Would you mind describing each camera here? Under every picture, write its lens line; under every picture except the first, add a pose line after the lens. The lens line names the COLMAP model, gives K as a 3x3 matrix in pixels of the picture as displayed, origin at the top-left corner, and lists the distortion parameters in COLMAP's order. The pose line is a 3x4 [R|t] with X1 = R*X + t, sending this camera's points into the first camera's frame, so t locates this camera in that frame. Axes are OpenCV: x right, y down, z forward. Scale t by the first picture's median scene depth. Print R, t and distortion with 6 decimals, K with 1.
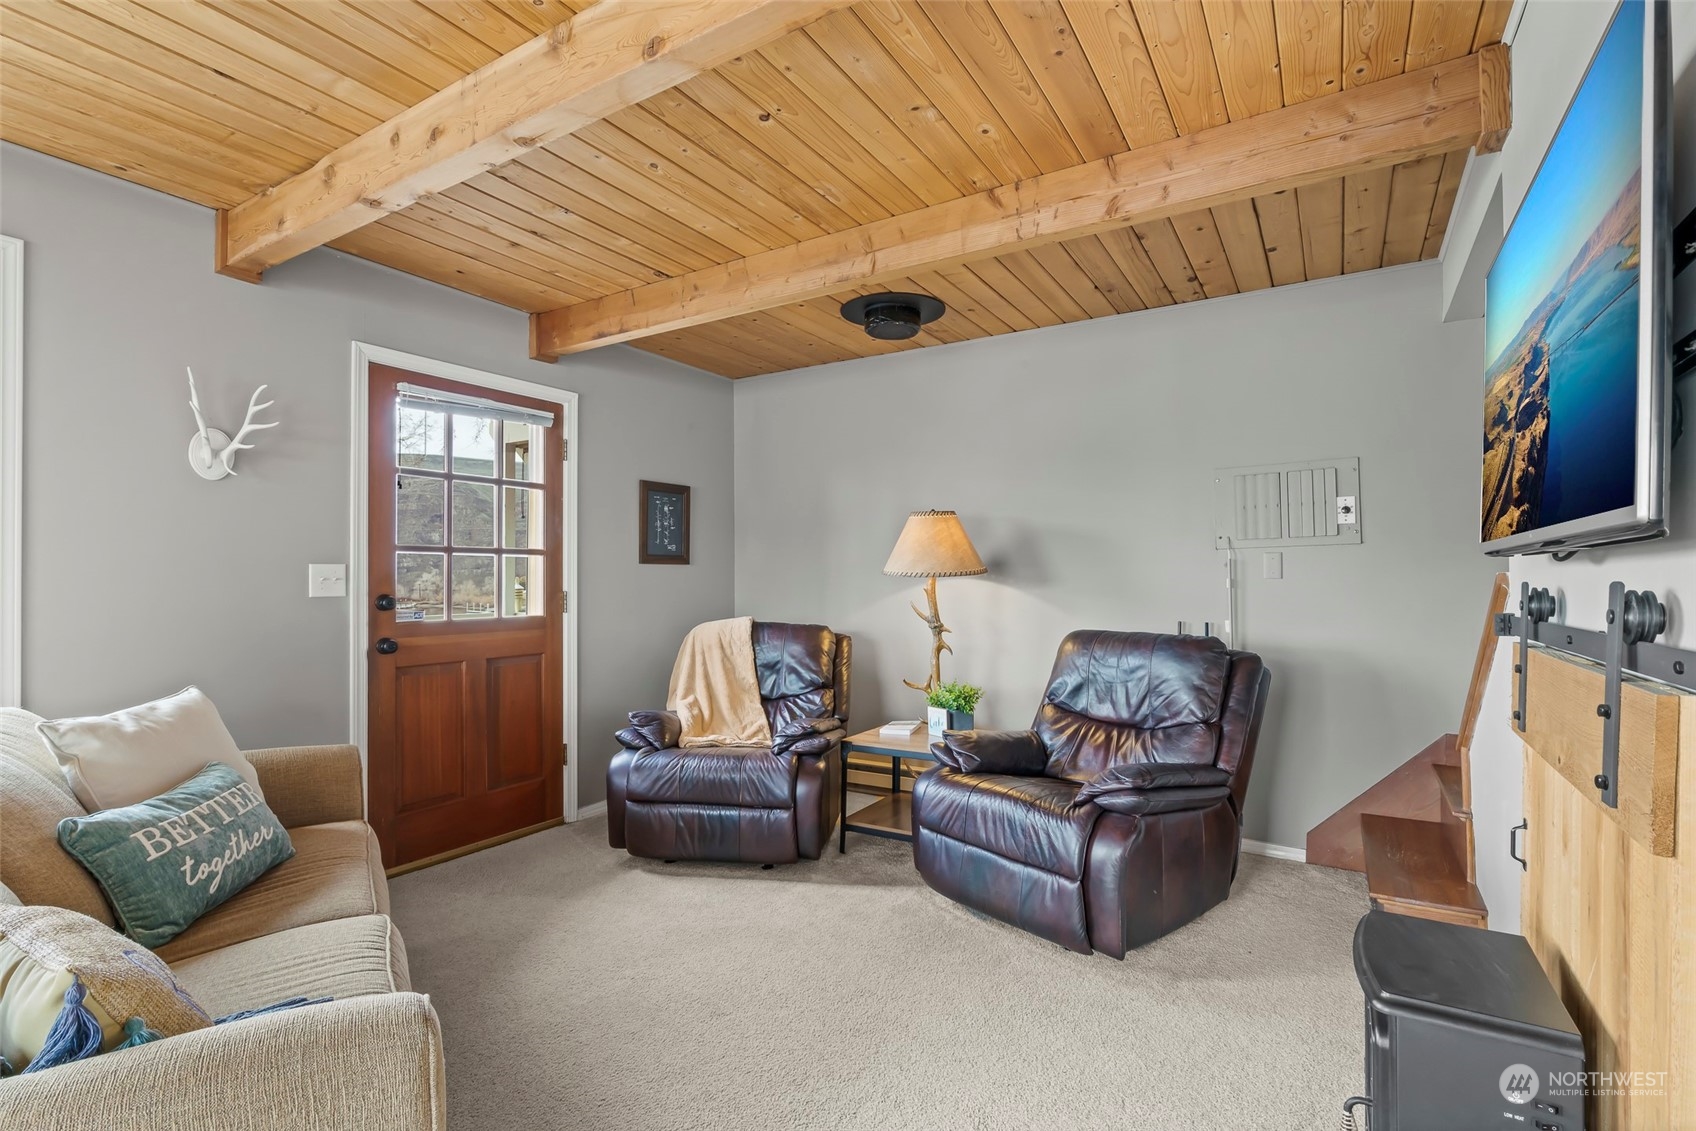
lens RADIAL K [[794.3, 0, 855.0], [0, 794.3, 571.2], [0, 0, 1]] dist [-0.000546, 0.000051]
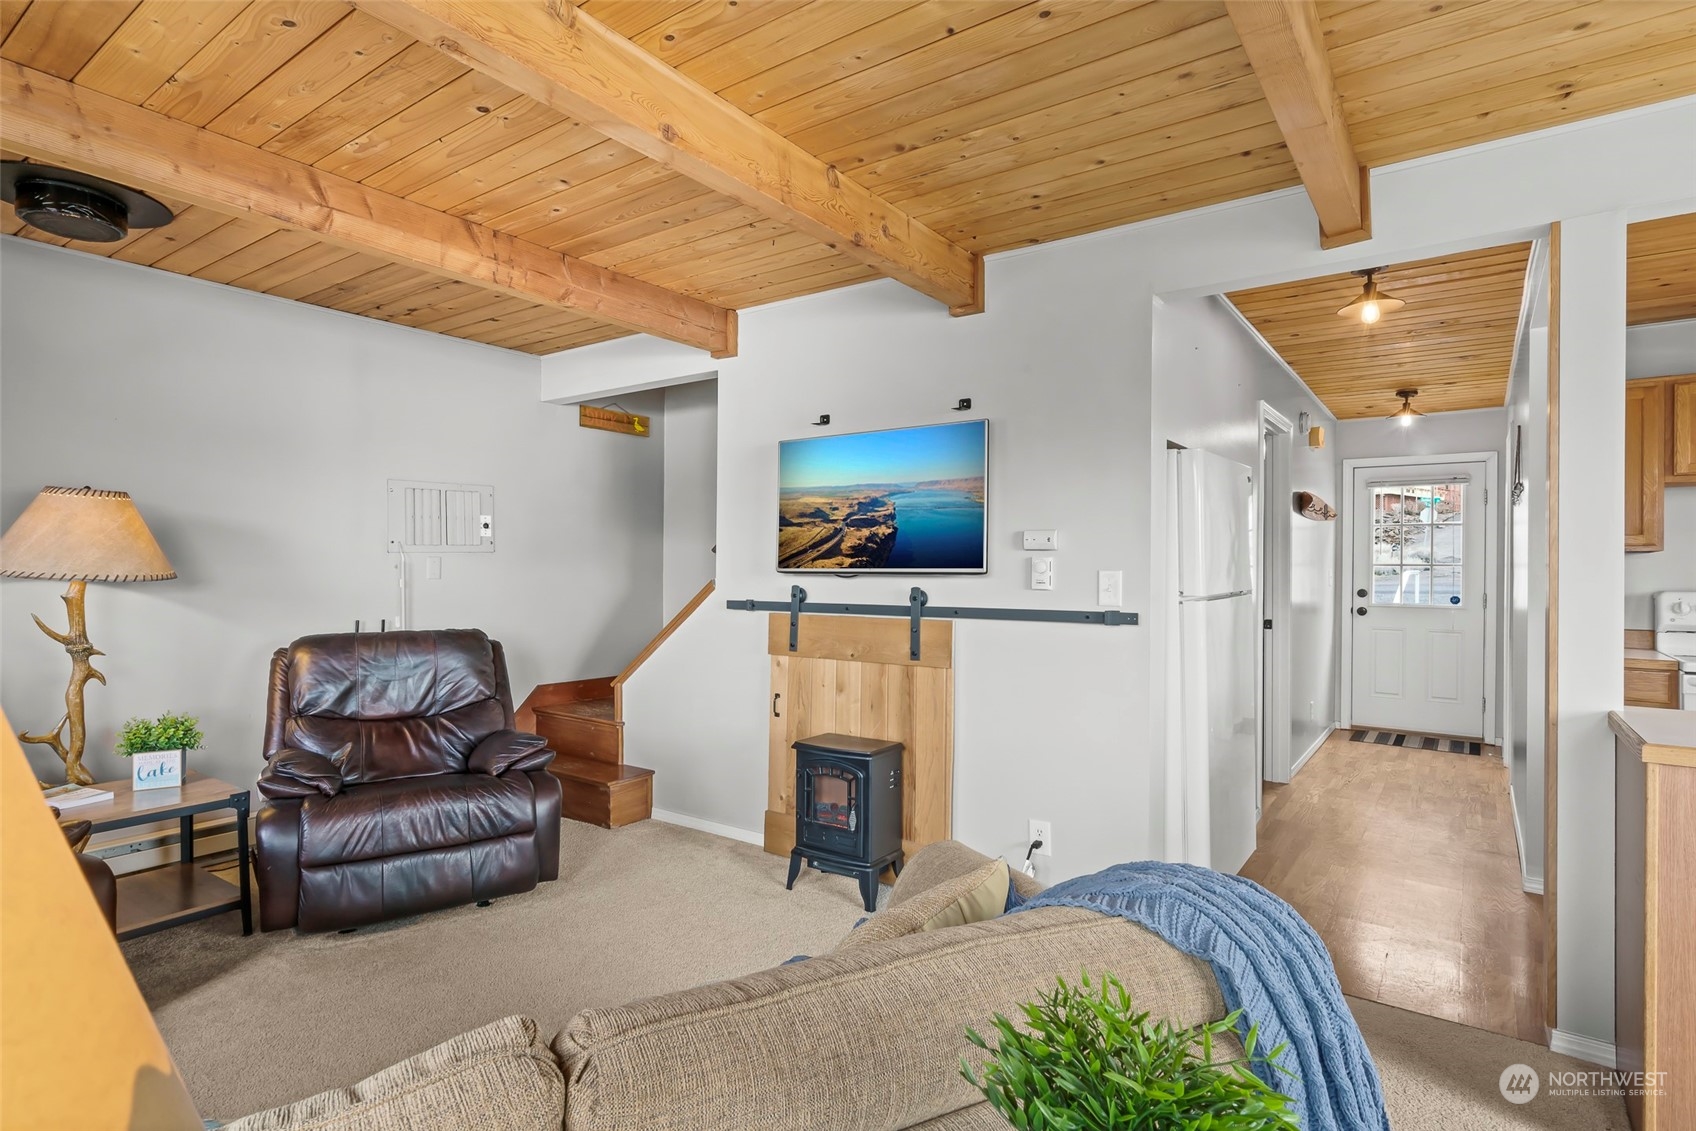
lens RADIAL K [[804.0, 0, 845.2], [0, 804.0, 570.3], [0, 0, 1]] dist [-0.002951, -0.000598]
pose [[0.106224, 0.001948, 0.994340, -0.625375], [-0.015008, 0.999887, -0.000355, -0.013197], [-0.994229, -0.014886, 0.106242, 0.275496]]
